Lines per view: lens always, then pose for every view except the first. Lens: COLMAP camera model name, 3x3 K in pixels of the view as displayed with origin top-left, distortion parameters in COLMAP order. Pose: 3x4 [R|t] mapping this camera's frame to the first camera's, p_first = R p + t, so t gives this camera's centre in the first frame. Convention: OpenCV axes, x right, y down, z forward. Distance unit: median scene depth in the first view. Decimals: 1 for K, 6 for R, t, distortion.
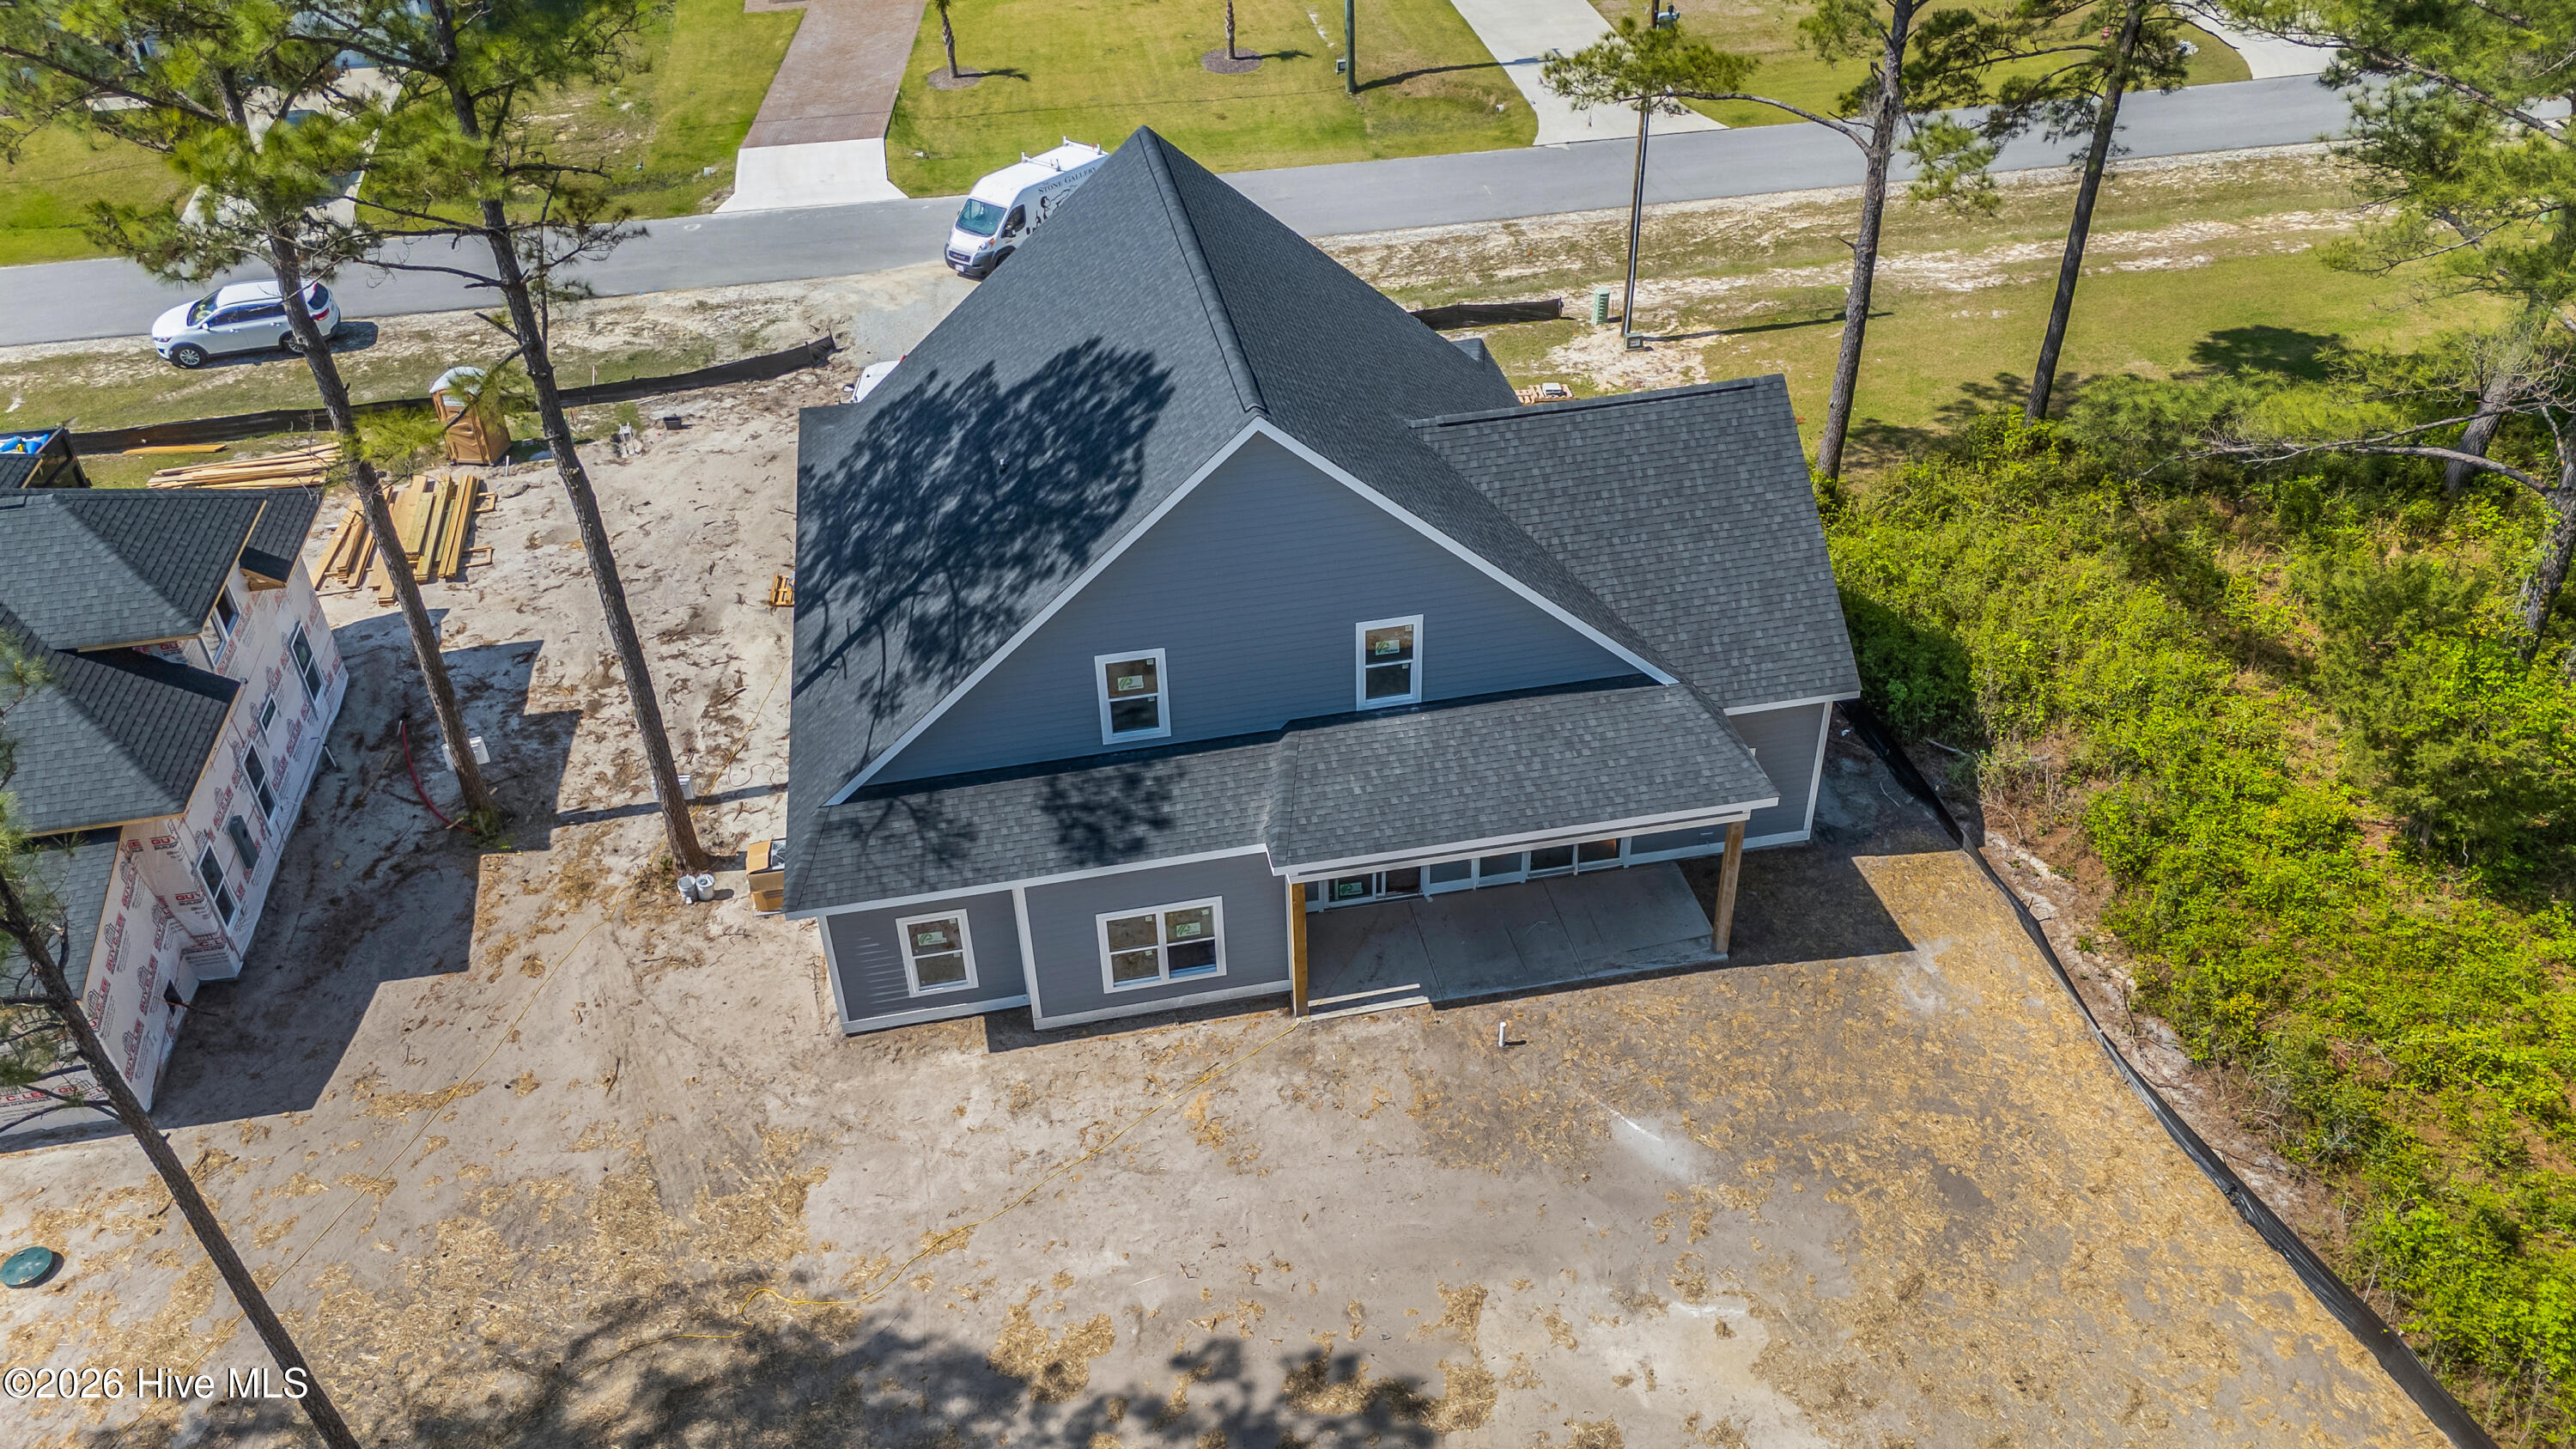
lens RADIAL K [[1912.3, 0, 1297.3], [0, 1912.3, 729.8], [0, 0, 1]] dist [0.075652, -0.071060]
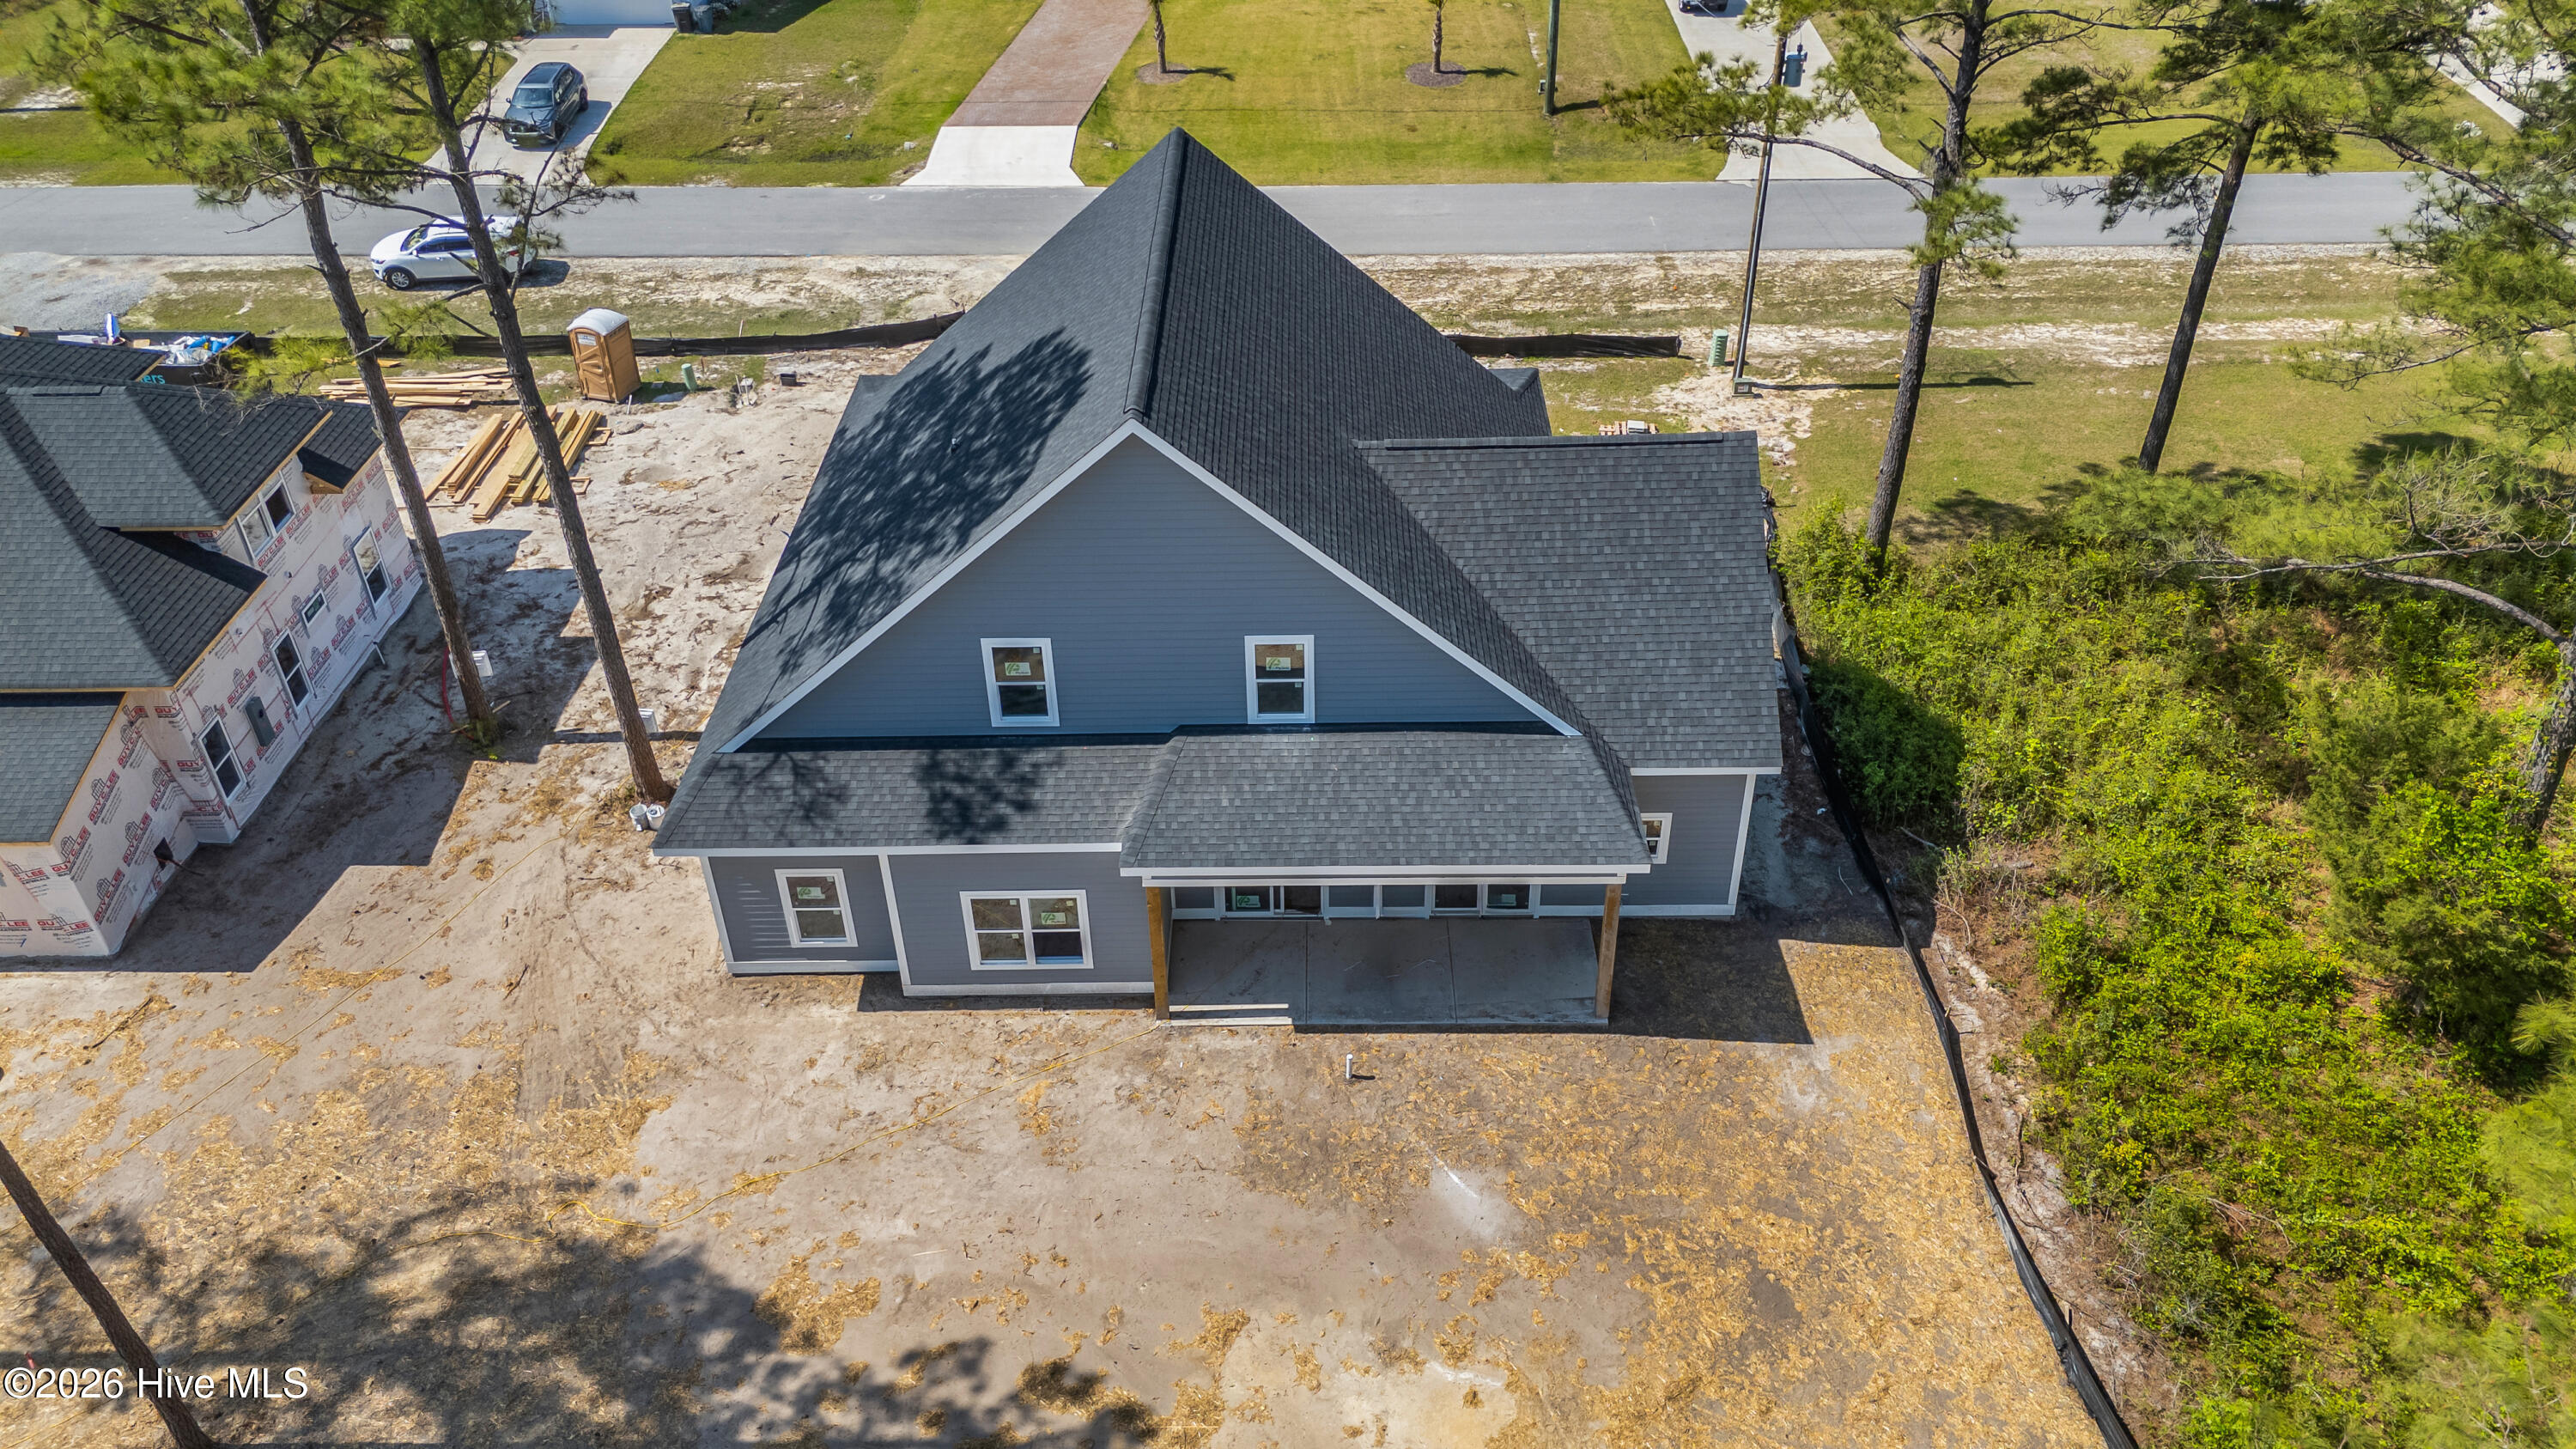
lens RADIAL K [[1899.9, 0, 1298.2], [0, 1899.9, 726.5], [0, 0, 1]] dist [0.075647, -0.070138]
pose [[0.980511, 0.120656, -0.155052, 0.201724], [-0.121260, 0.992605, 0.005593, -0.016484], [0.154580, 0.013317, 0.987890, 0.023378]]
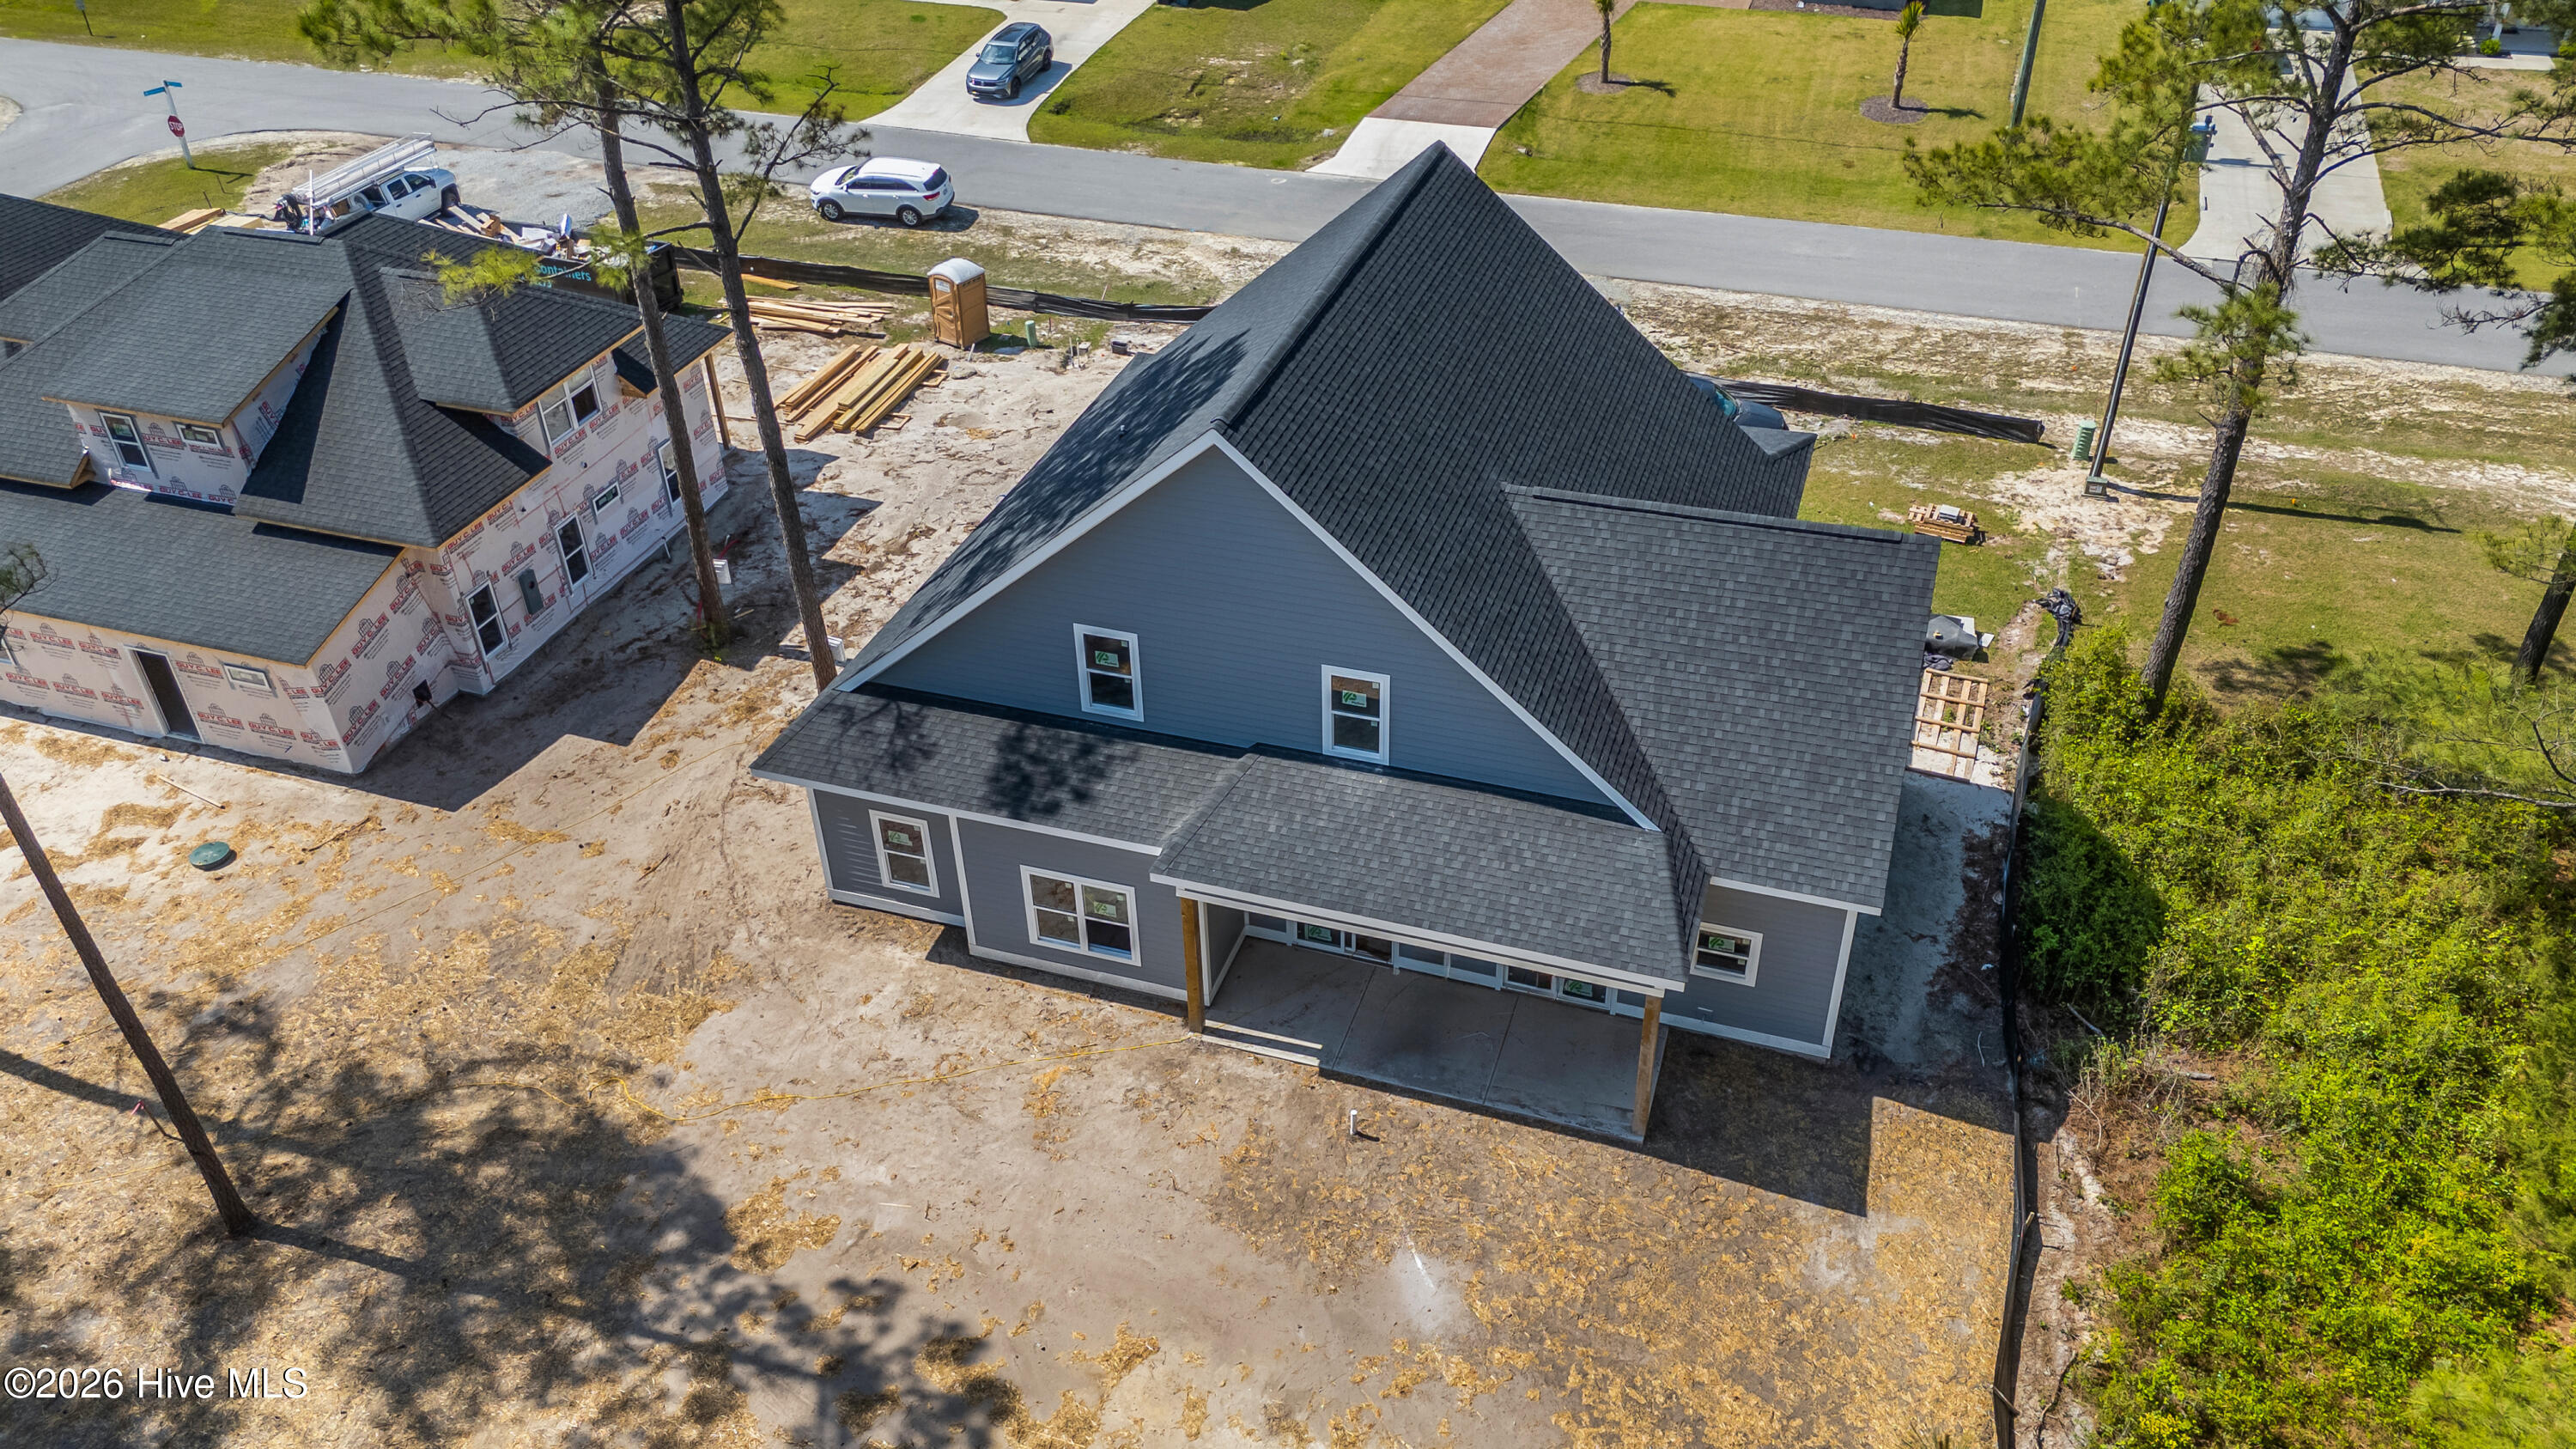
lens RADIAL K [[1912.3, 0, 1297.3], [0, 1912.3, 729.8], [0, 0, 1]] dist [0.075652, -0.071060]
pose [[0.871236, 0.289824, -0.396170, 0.384115], [-0.289655, 0.955137, 0.061751, -0.074574], [0.396294, 0.060953, 0.916098, 0.097855]]
